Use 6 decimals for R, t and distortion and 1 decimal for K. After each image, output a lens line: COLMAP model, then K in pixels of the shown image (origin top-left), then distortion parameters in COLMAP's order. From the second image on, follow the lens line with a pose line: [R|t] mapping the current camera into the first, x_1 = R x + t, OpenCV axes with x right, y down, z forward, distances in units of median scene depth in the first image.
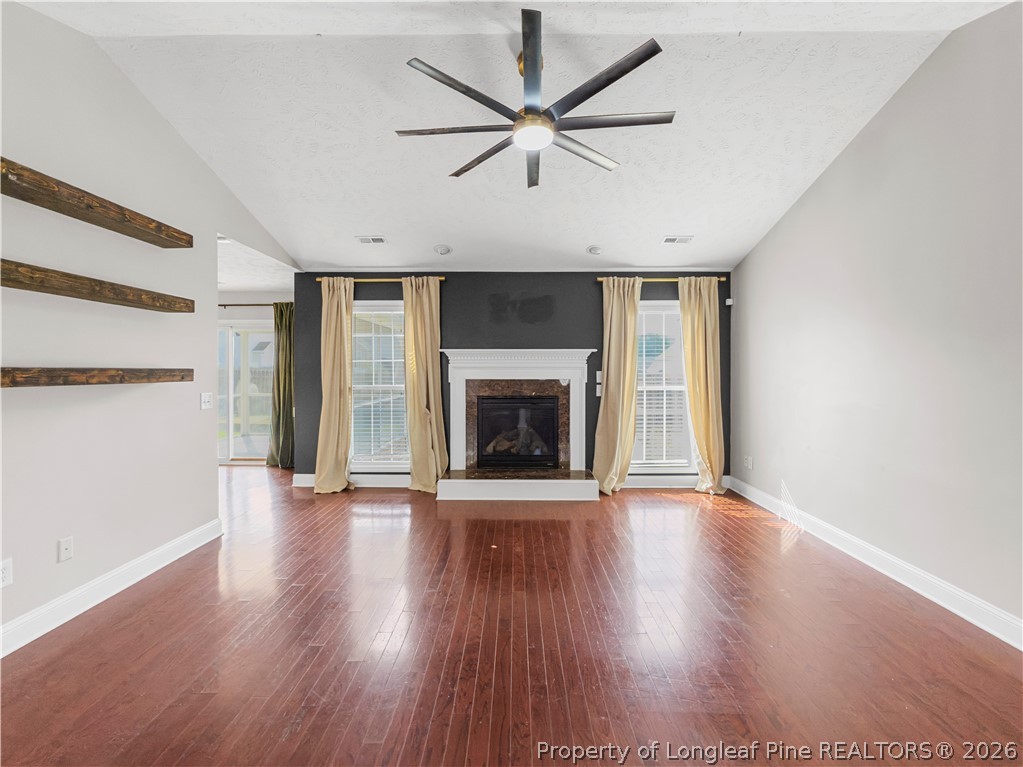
lens RADIAL K [[474.0, 0, 511.5], [0, 474.0, 383.5], [0, 0, 1]] dist [0.001193, 0.000264]
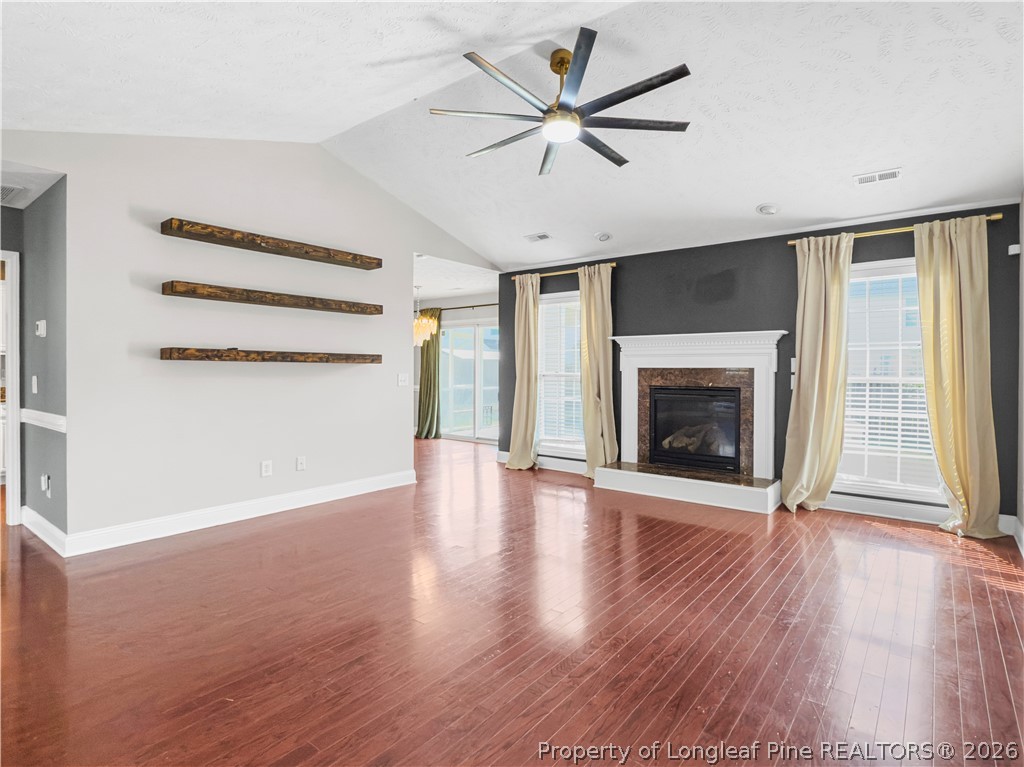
lens RADIAL K [[540.2, 0, 507.2], [0, 540.2, 388.7], [0, 0, 1]] dist [-0.001191, -0.000279]
pose [[0.789270, 0.025380, -0.613521, 0.369214], [-0.021769, 0.999674, 0.013349, 0.024620], [0.613660, 0.002820, 0.789566, -0.015976]]
